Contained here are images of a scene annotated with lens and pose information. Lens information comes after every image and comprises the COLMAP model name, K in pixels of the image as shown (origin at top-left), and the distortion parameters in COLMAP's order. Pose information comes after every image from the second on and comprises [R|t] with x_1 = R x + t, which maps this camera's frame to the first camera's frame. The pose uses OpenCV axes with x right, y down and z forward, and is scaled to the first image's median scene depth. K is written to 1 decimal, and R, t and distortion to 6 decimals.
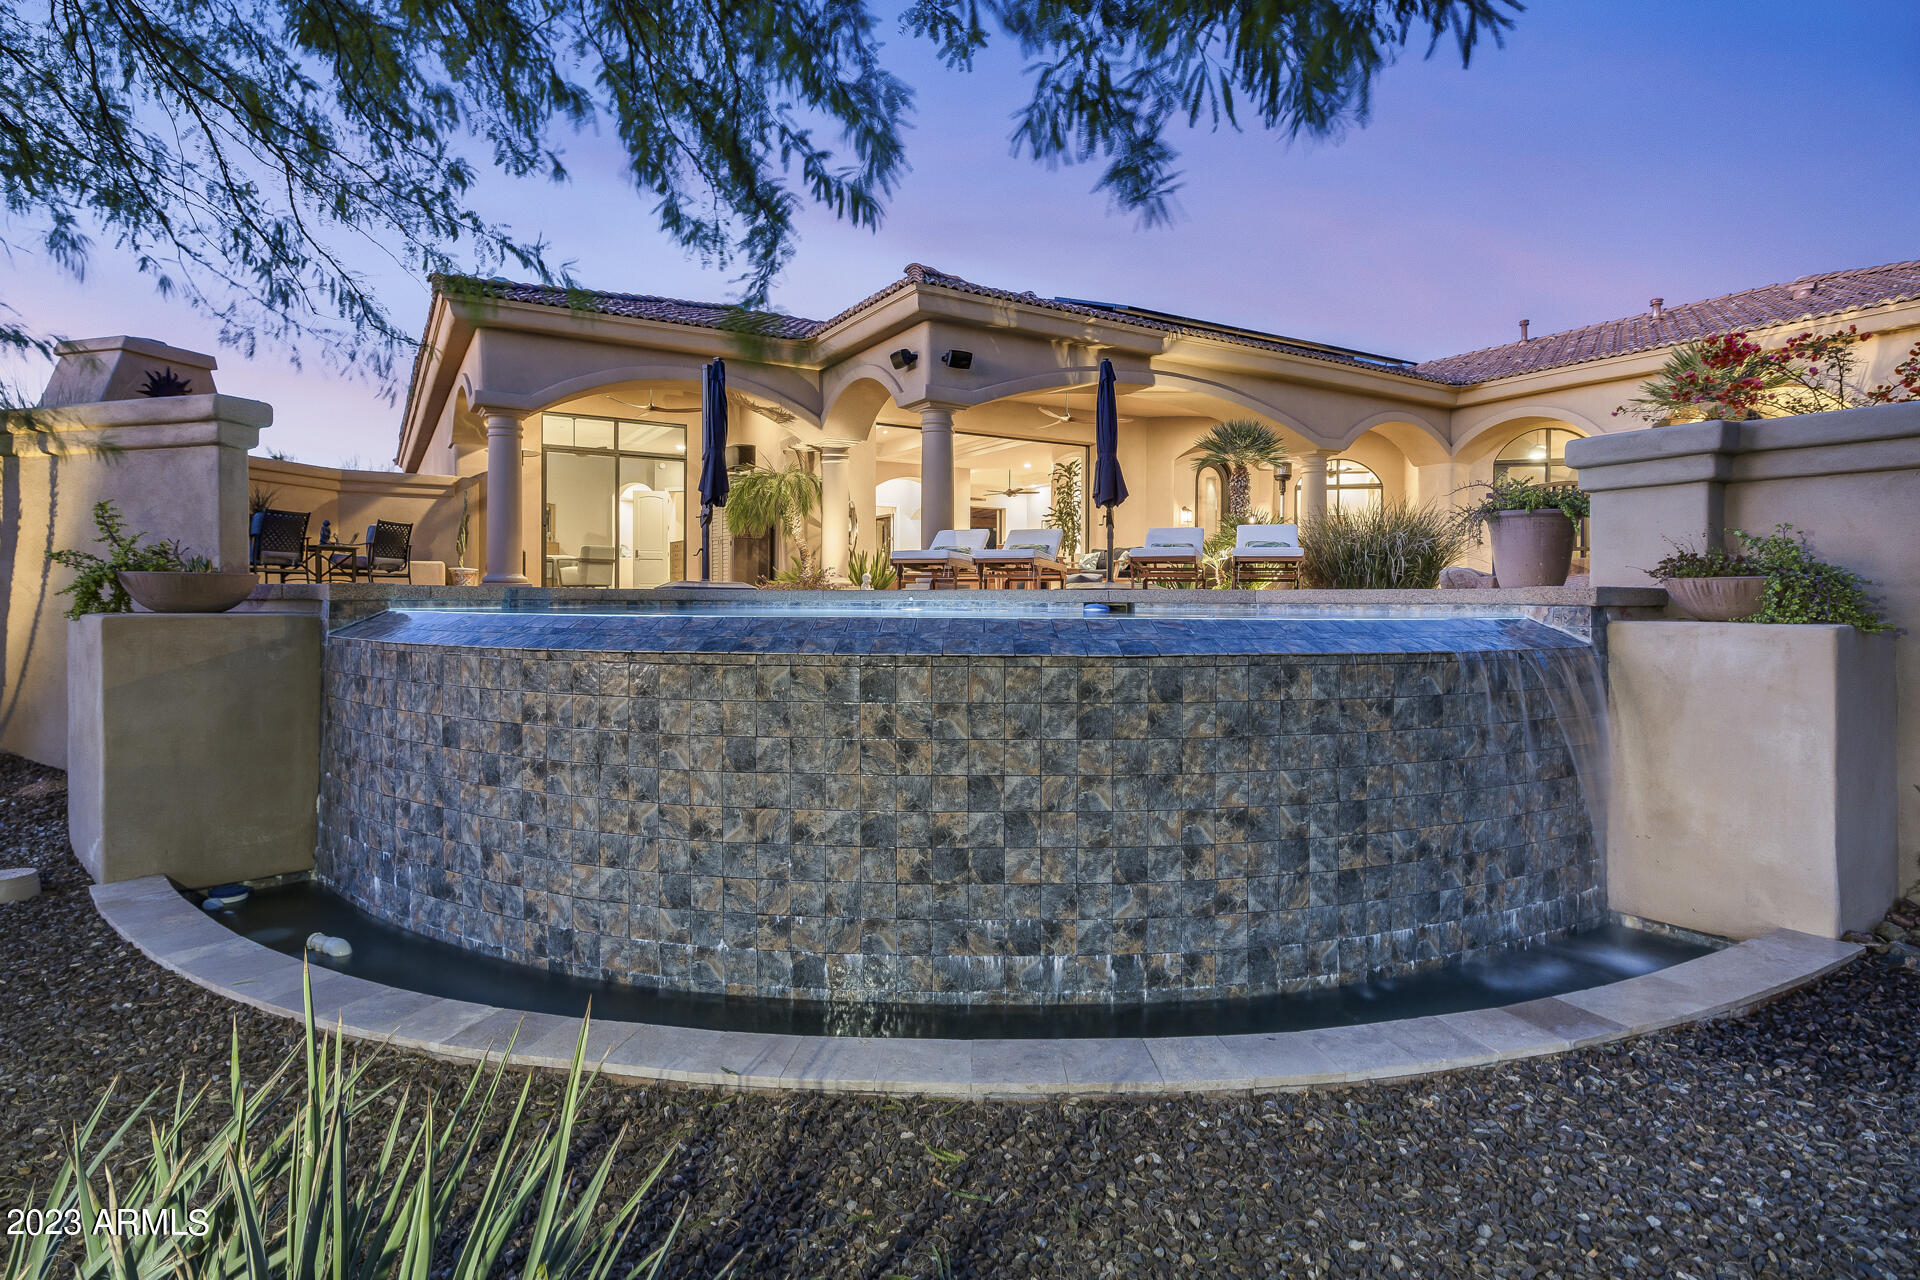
lens RADIAL K [[986.5, 0, 955.0], [0, 986.5, 632.4], [0, 0, 1]] dist [0.000080, 0.000478]
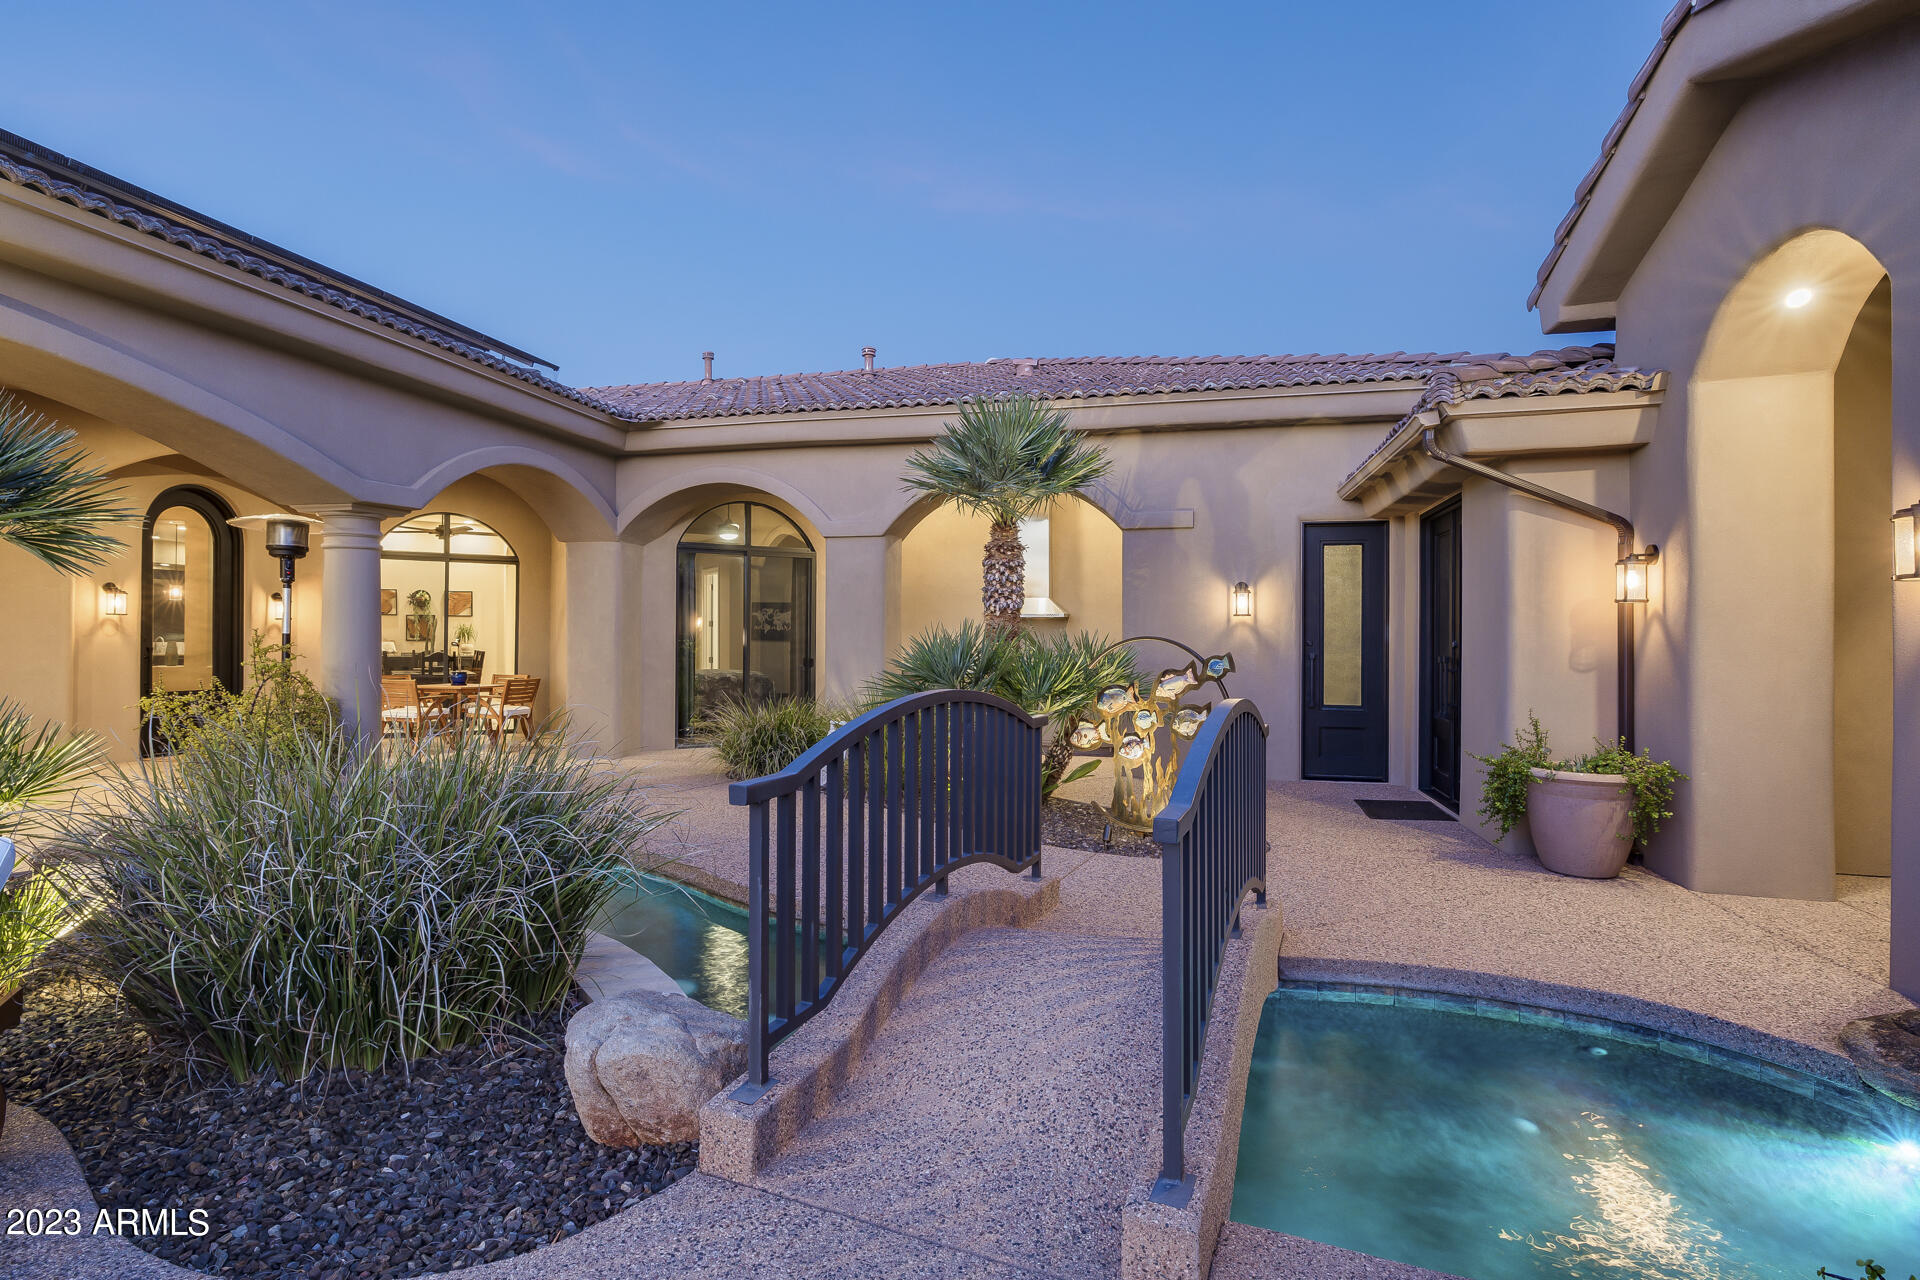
lens RADIAL K [[986.5, 0, 955.0], [0, 986.5, 632.4], [0, 0, 1]] dist [0.000080, 0.000478]
pose [[0.717057, -0.002344, 0.697011, 0.191978], [0.022745, 0.999540, -0.020038, -0.083322], [-0.696644, 0.030222, 0.716781, 0.347254]]
